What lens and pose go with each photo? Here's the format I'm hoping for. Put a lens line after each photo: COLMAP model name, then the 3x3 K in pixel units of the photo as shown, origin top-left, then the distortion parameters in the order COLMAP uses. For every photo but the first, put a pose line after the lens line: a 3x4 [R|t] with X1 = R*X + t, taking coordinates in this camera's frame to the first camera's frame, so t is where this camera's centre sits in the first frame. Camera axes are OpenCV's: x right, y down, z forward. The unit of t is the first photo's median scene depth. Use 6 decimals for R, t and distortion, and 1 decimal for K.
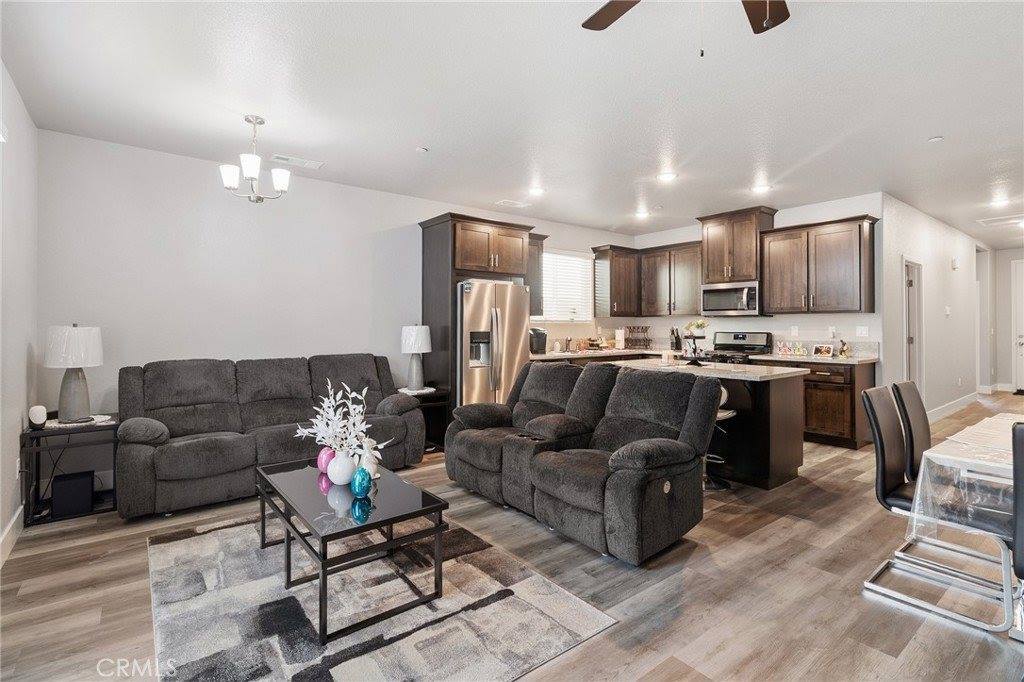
lens RADIAL K [[480.4, 0, 508.3], [0, 480.4, 331.3], [0, 0, 1]] dist [-0.000332, 0.001150]
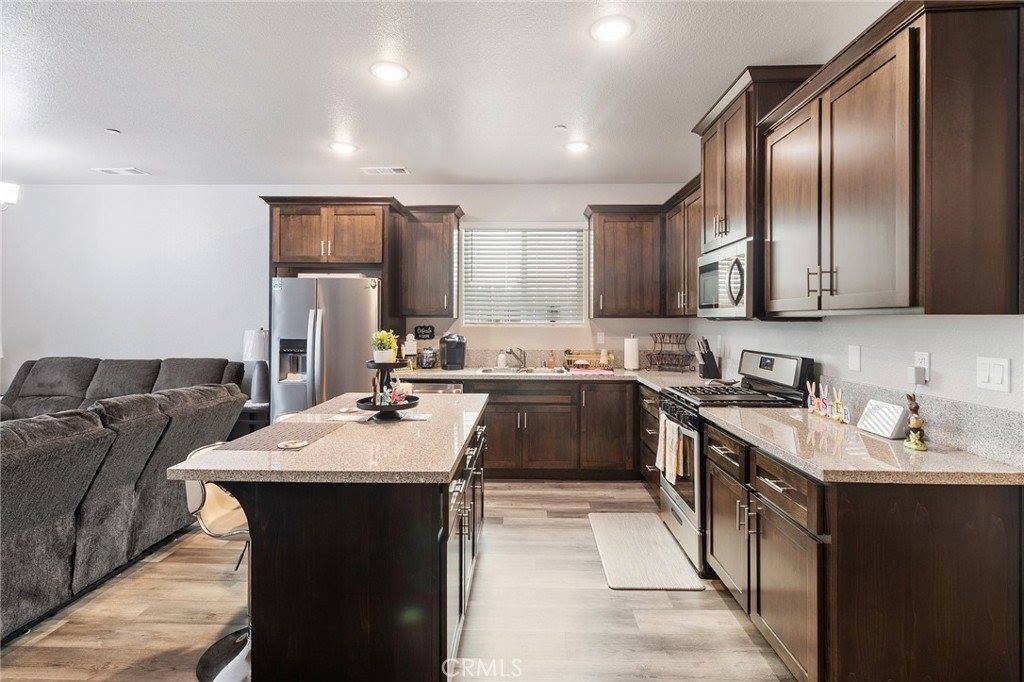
lens RADIAL K [[480.4, 0, 519.8], [0, 480.4, 317.5], [0, 0, 1]] dist [-0.000332, 0.001150]
pose [[0.779822, 0.001868, -0.625999, 0.808639], [-0.012349, 0.999847, -0.012401, -0.032655], [0.625880, 0.017401, 0.779725, 0.672305]]
